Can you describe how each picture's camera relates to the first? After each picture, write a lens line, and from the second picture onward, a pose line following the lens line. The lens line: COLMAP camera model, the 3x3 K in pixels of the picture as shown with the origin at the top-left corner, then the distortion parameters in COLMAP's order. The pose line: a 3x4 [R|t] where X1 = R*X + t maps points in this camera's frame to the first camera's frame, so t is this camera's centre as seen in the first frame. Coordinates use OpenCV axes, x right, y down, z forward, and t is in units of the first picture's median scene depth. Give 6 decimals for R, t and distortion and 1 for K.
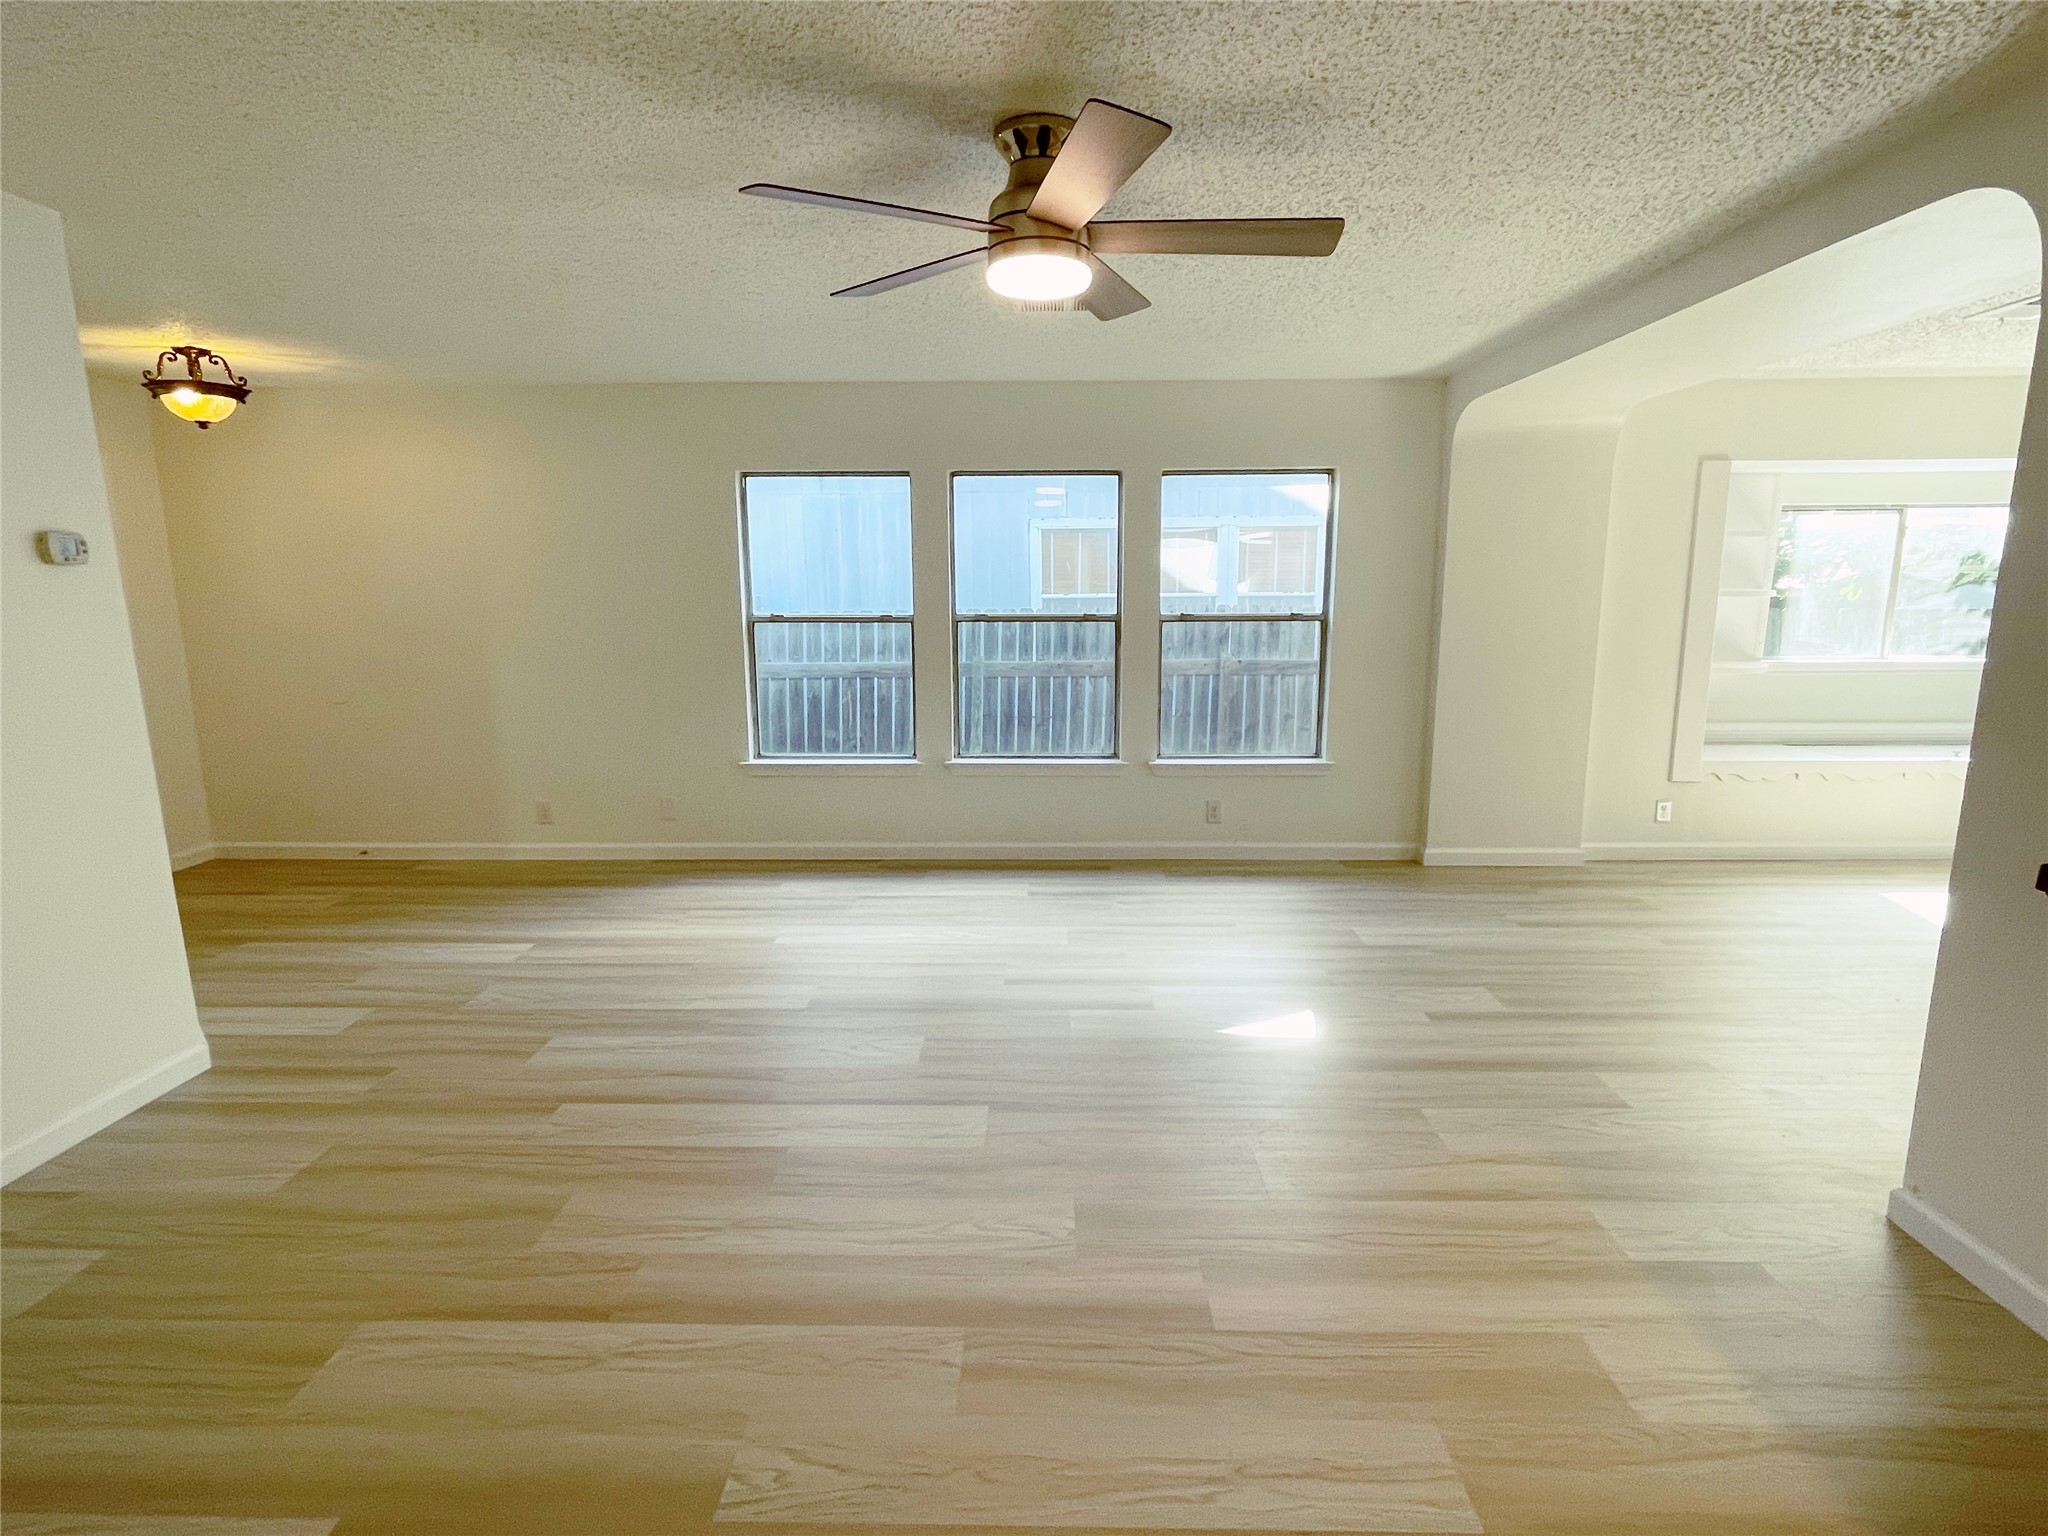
lens RADIAL K [[1011.1, 0, 1019.0], [0, 1011.1, 793.0], [0, 0, 1]] dist [0.025560, -0.000073]
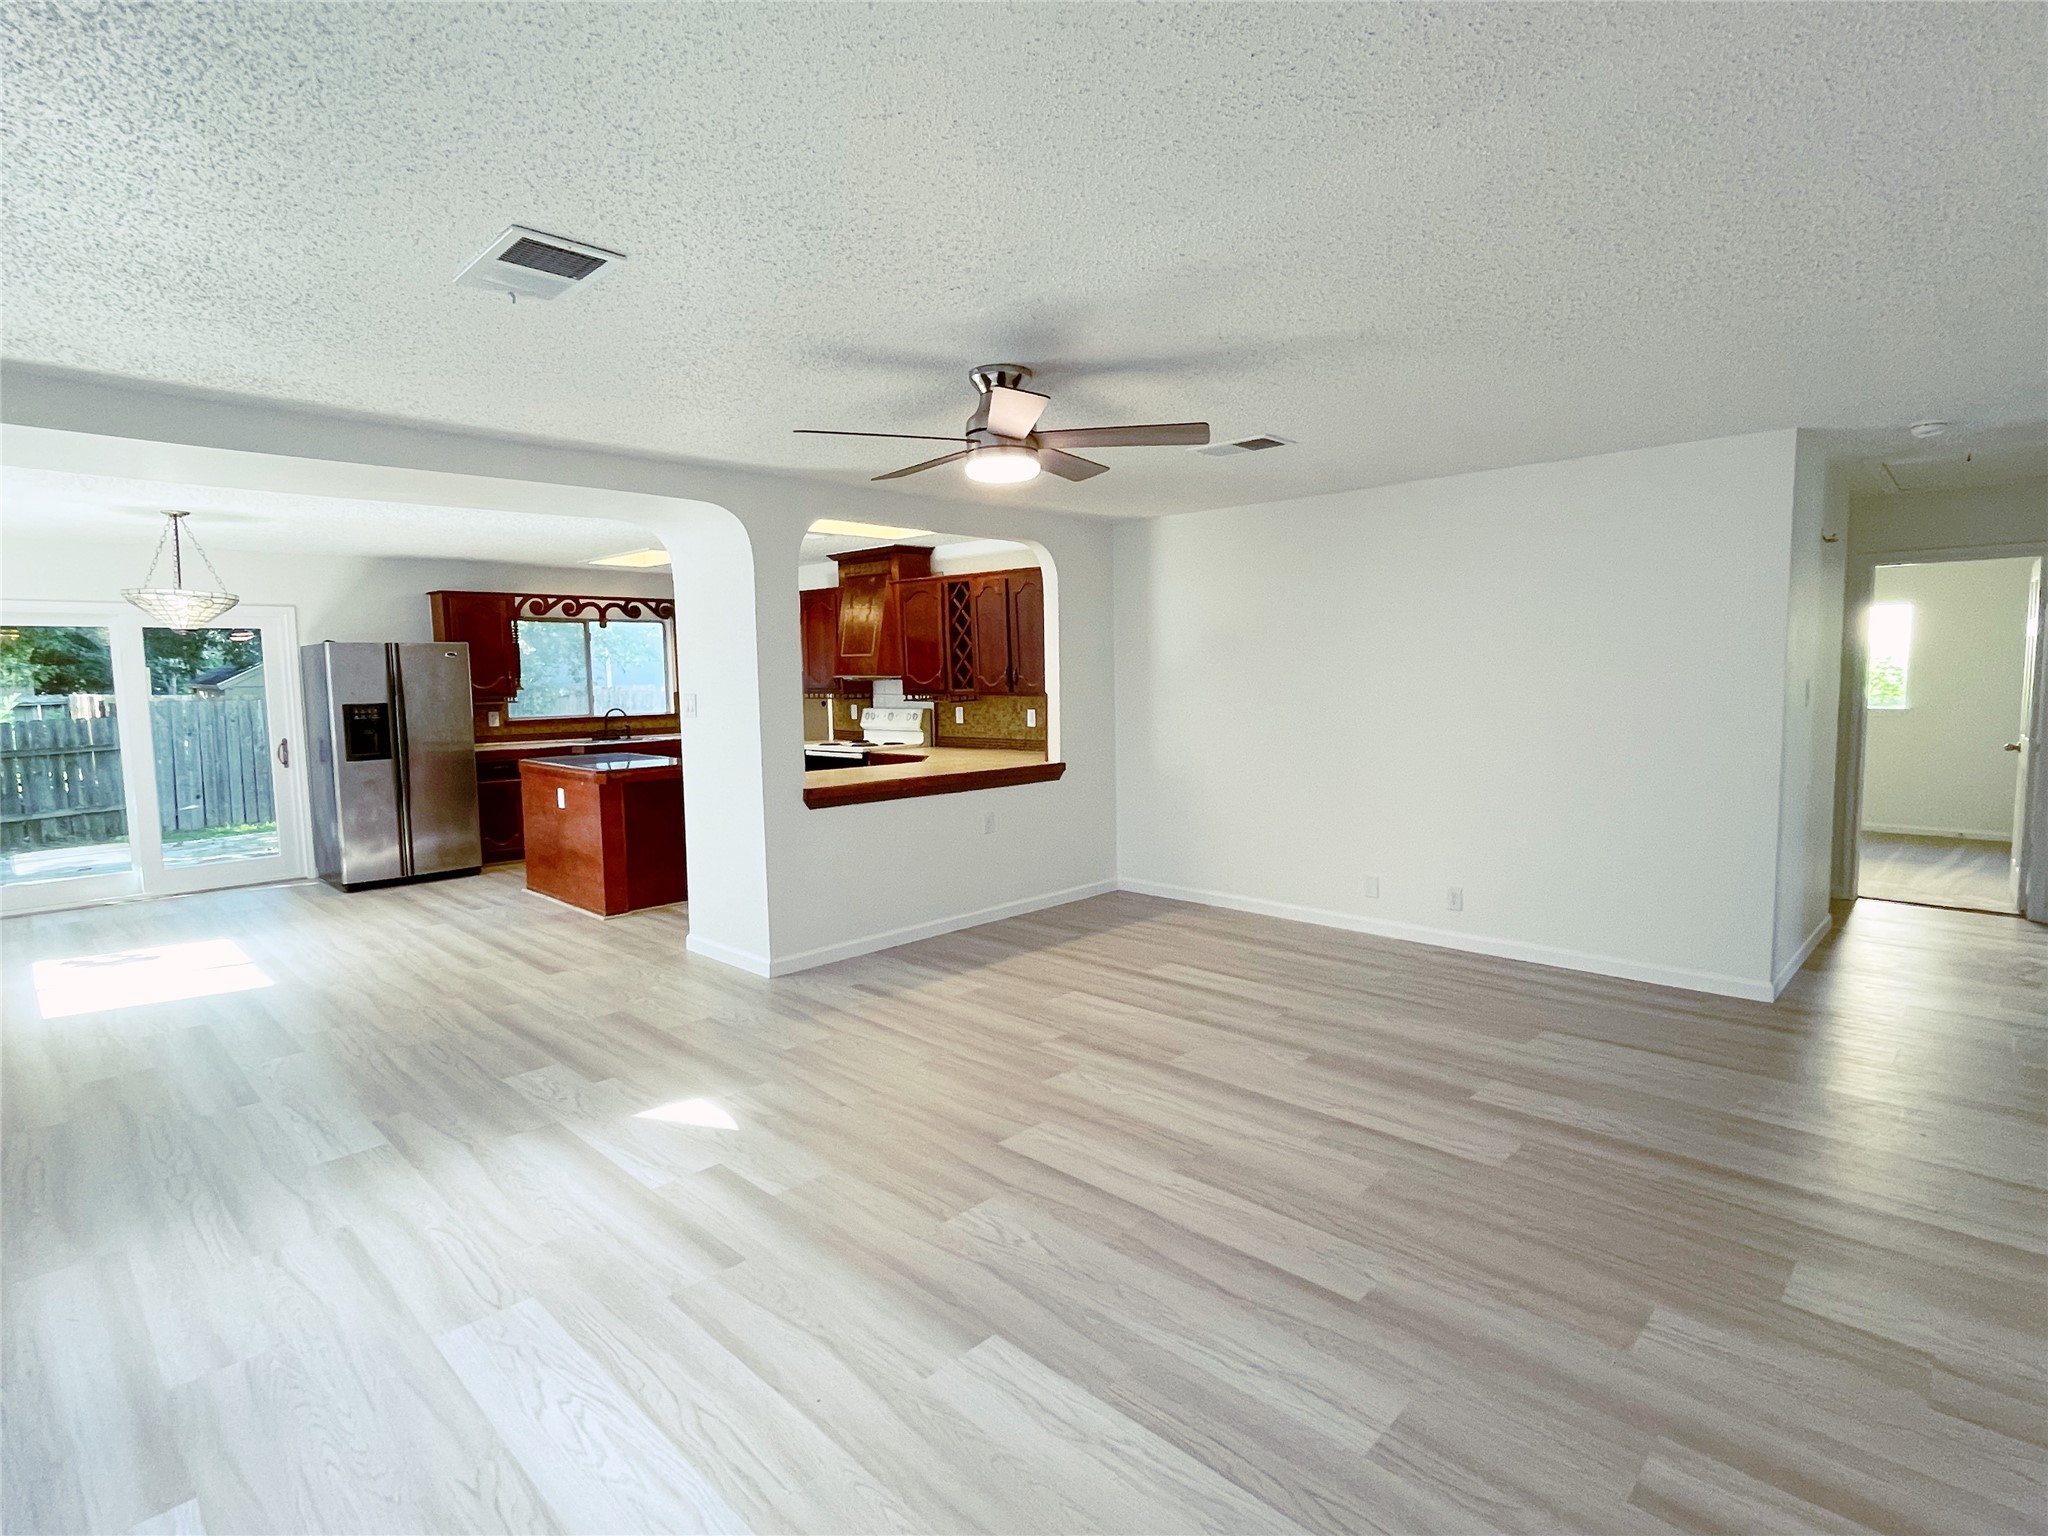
lens RADIAL K [[1032.0, 0, 1019.5], [0, 1032.0, 764.1], [0, 0, 1]] dist [-0.000552, -0.000774]
pose [[-0.720718, -0.044564, 0.691794, -0.657529], [0.163079, 0.959026, 0.231676, -0.282309], [-0.673773, 0.279790, -0.683920, 1.328049]]
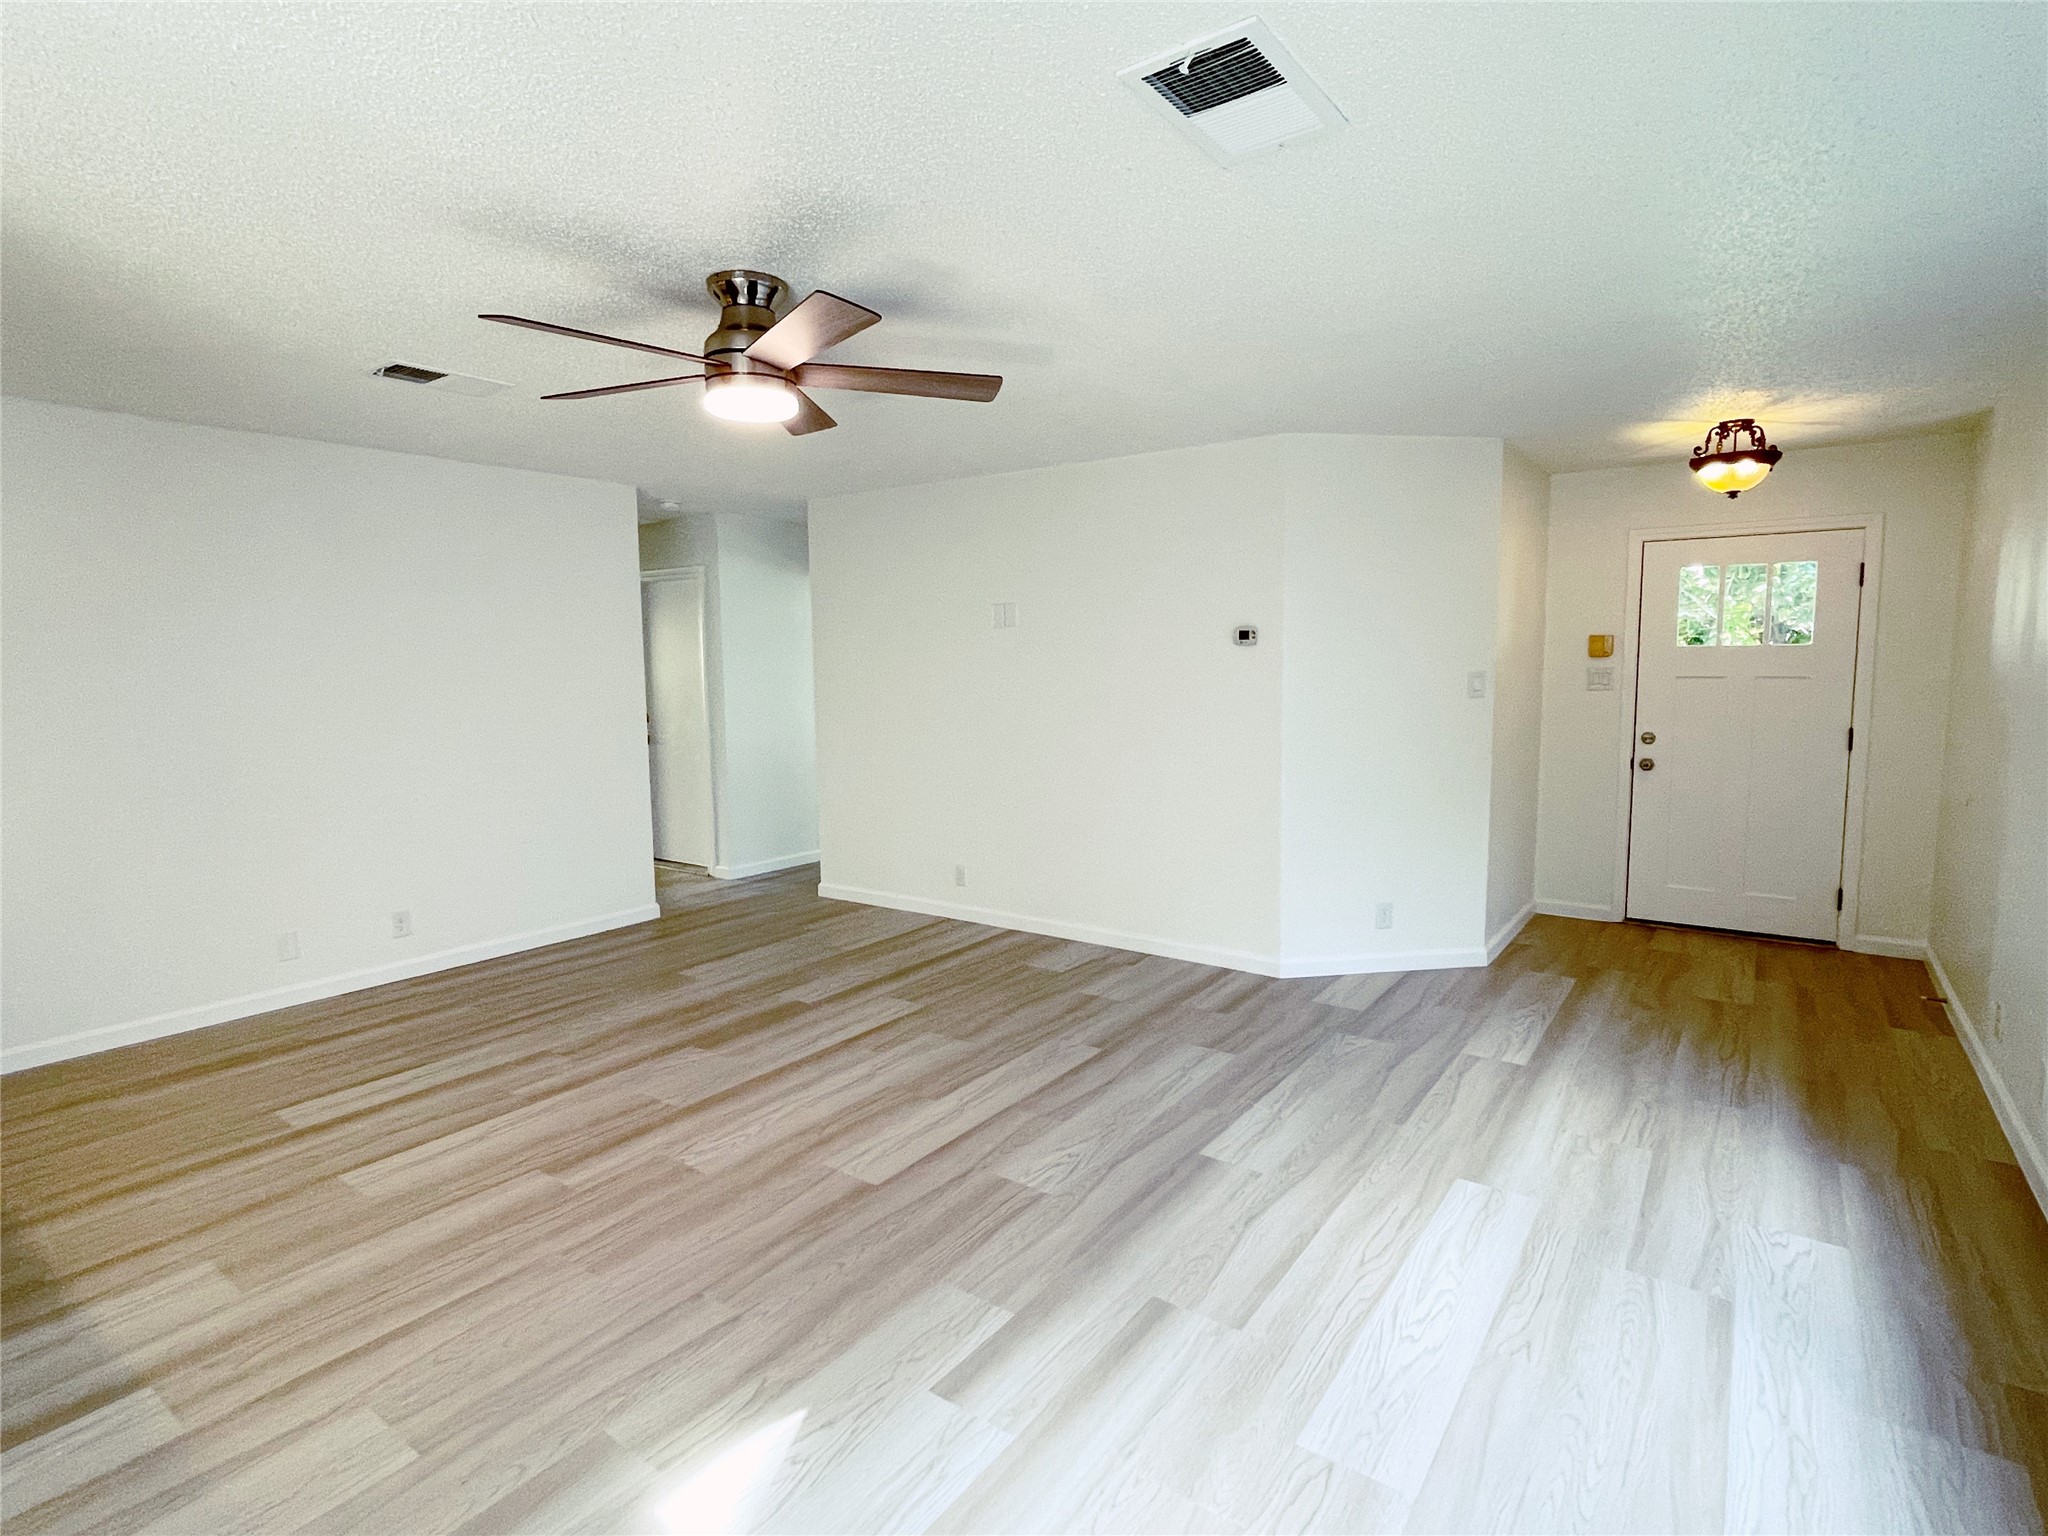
lens RADIAL K [[1060.0, 0, 1030.7], [0, 1060.0, 768.0], [0, 0, 1]] dist [0.000861, -0.000157]
pose [[-0.565584, 0.099005, -0.818726, 0.552203], [-0.154560, 0.962451, 0.223157, -0.269784], [0.810078, 0.252757, -0.529044, 1.264620]]
